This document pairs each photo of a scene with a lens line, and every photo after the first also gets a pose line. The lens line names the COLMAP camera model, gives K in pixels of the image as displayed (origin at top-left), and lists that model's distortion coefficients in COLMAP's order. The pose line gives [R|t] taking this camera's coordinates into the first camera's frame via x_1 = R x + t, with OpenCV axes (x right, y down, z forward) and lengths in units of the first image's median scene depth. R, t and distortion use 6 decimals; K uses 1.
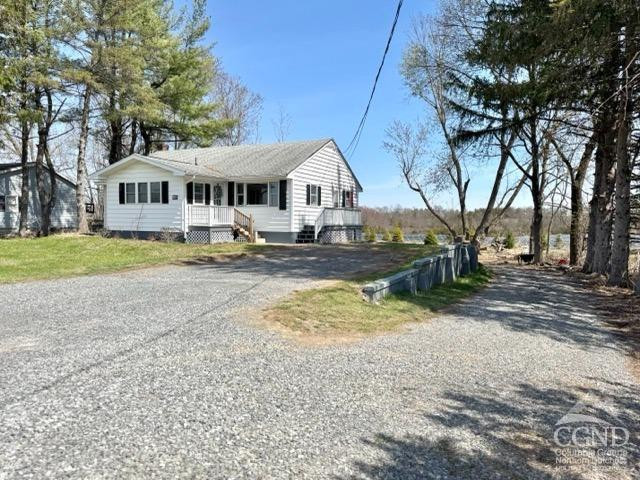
lens RADIAL K [[457.9, 0, 320.0], [0, 457.9, 240.0], [0, 0, 1]] dist [0.061855, -0.078893]
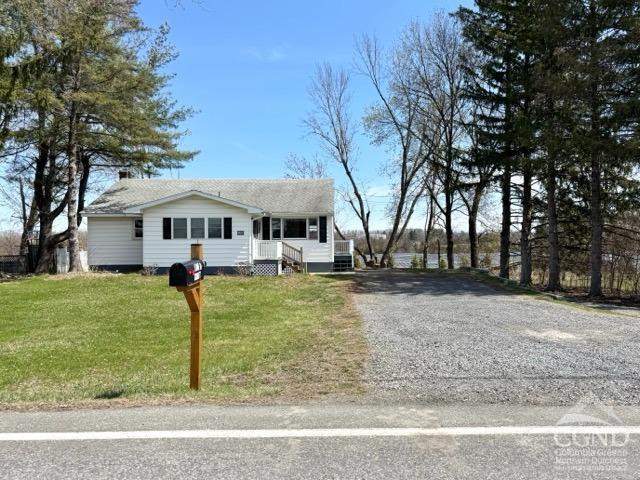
lens RADIAL K [[457.9, 0, 320.0], [0, 457.9, 240.0], [0, 0, 1]] dist [0.061855, -0.078893]
pose [[0.885351, -0.015222, 0.464674, -0.619649], [0.034807, 0.998829, -0.033597, -0.033639], [-0.463618, 0.045919, 0.884844, -0.012420]]
